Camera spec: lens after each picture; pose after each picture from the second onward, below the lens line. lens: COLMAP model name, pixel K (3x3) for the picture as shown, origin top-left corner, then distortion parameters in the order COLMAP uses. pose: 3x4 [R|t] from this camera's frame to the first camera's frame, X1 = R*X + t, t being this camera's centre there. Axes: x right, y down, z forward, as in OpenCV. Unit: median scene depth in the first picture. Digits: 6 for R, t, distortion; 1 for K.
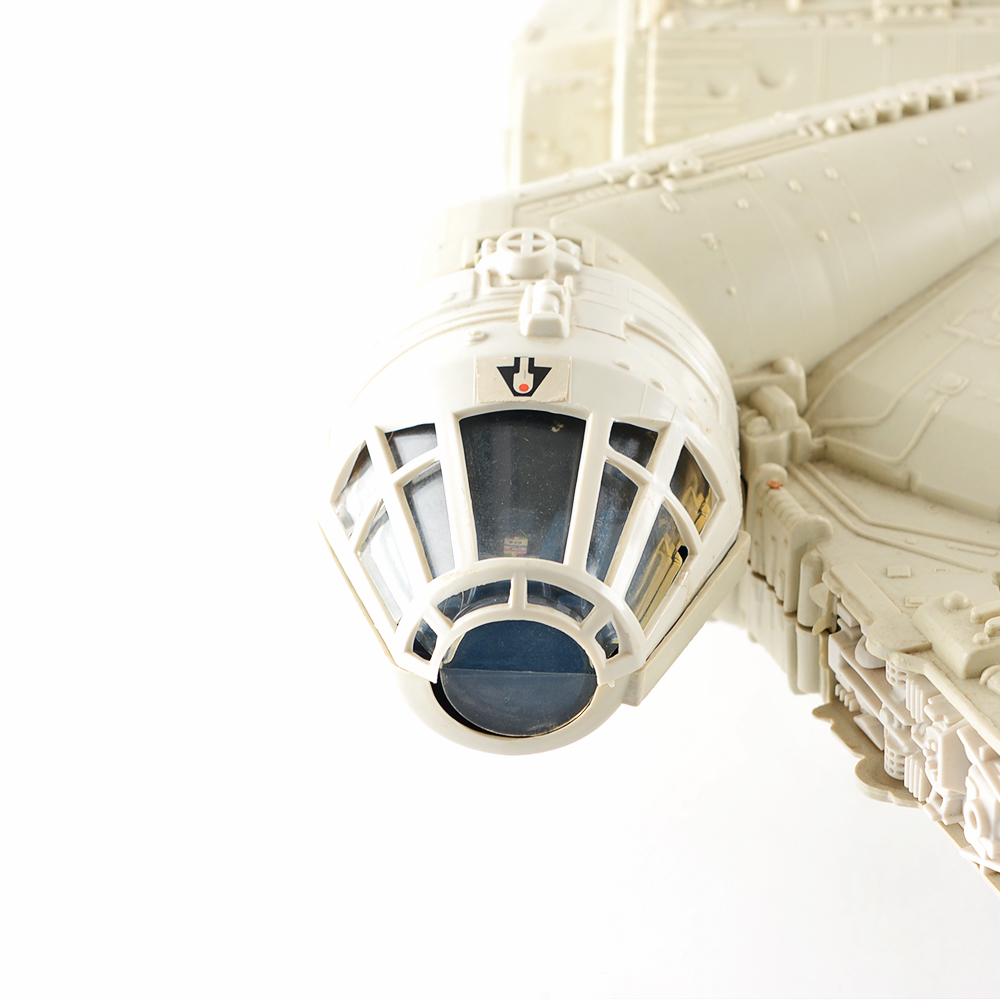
lens RADIAL K [[4237.7, 0, 500.0], [0, 4237.7, 500.0], [0, 0, 1]] dist [0.106937, 2.440231]
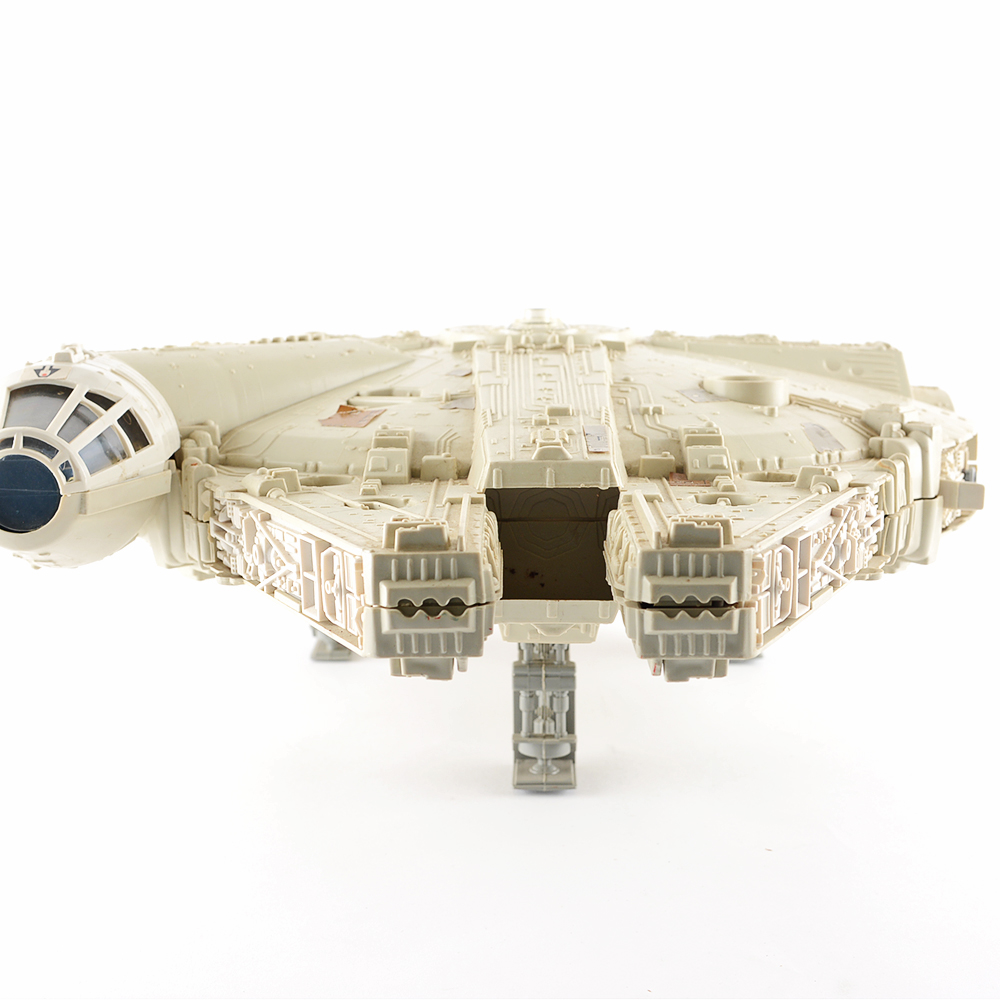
lens RADIAL K [[1707.3, 0, 514.3], [0, 1707.3, 498.5], [0, 0, 1]] dist [-0.057828, 0.006020]
pose [[0.998703, -0.013731, 0.049030, 0.181562], [0.030998, 0.927901, -0.371537, 0.322243], [-0.040394, 0.372575, 0.927123, 0.280039]]
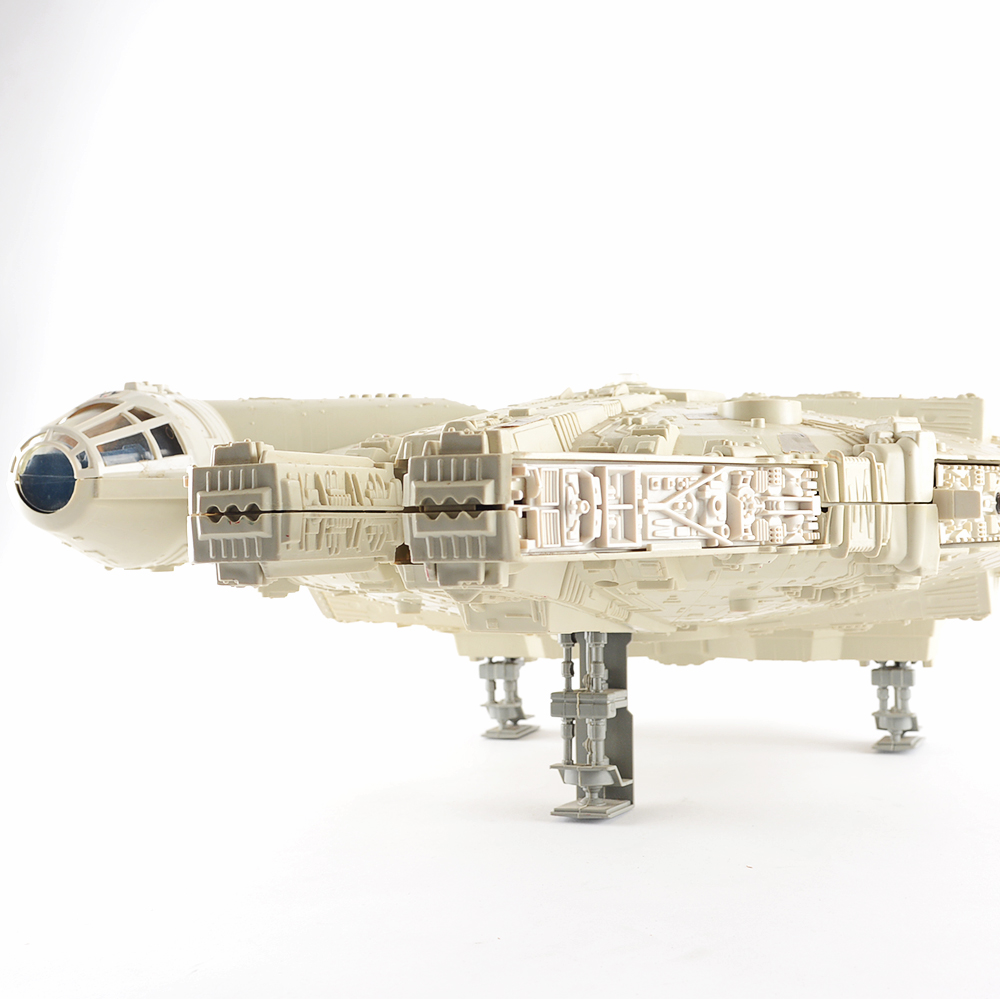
lens RADIAL K [[1626.5, 0, 531.1], [0, 1626.5, 499.8], [0, 0, 1]] dist [-0.050326, -0.008962]
pose [[0.949927, -0.028654, -0.311154, 0.497745], [-0.143125, 0.845284, -0.514792, 0.441644], [0.277764, 0.533549, 0.798857, 0.380065]]
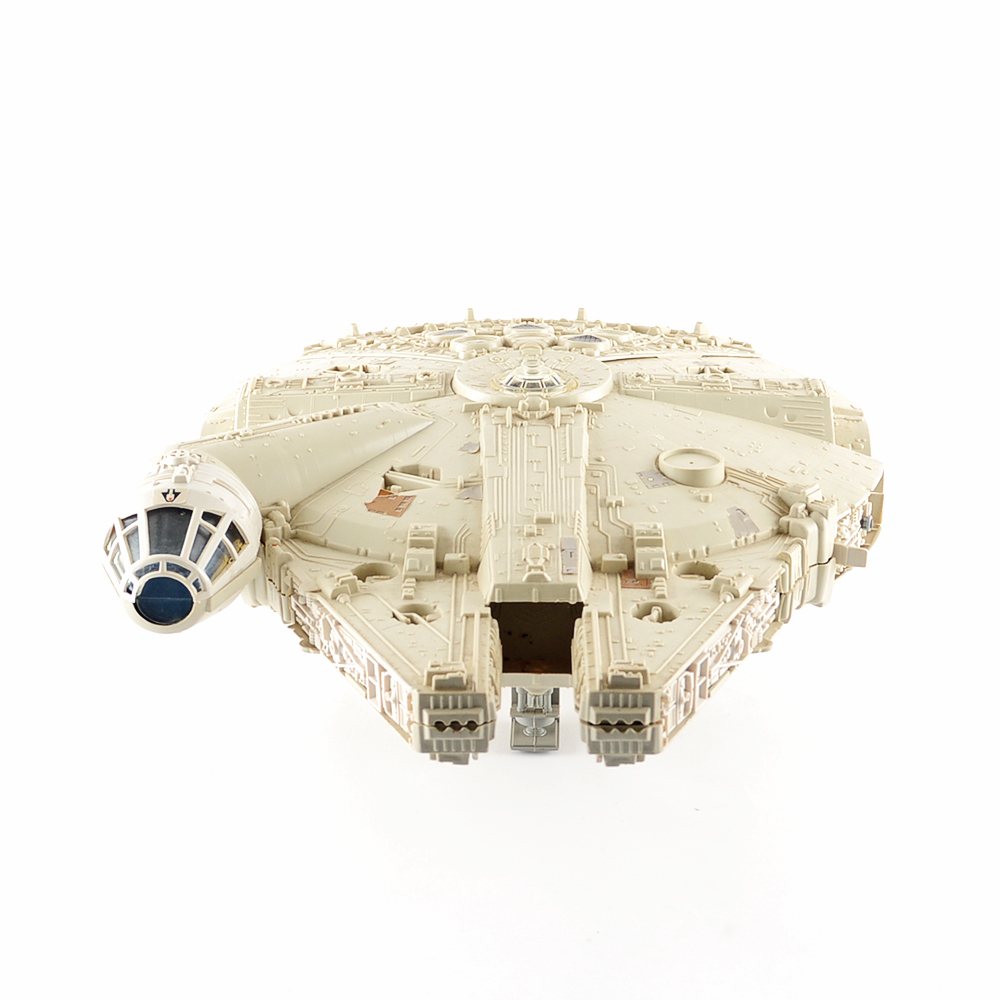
lens RADIAL K [[2355.2, 0, 500.0], [0, 2355.2, 500.0], [0, 0, 1]] dist [-0.055911, -0.187770]
pose [[0.999271, -0.017865, 0.033729, 0.163389], [0.022973, 0.987214, -0.157739, 0.213433], [-0.030480, 0.158399, 0.986905, -0.482679]]
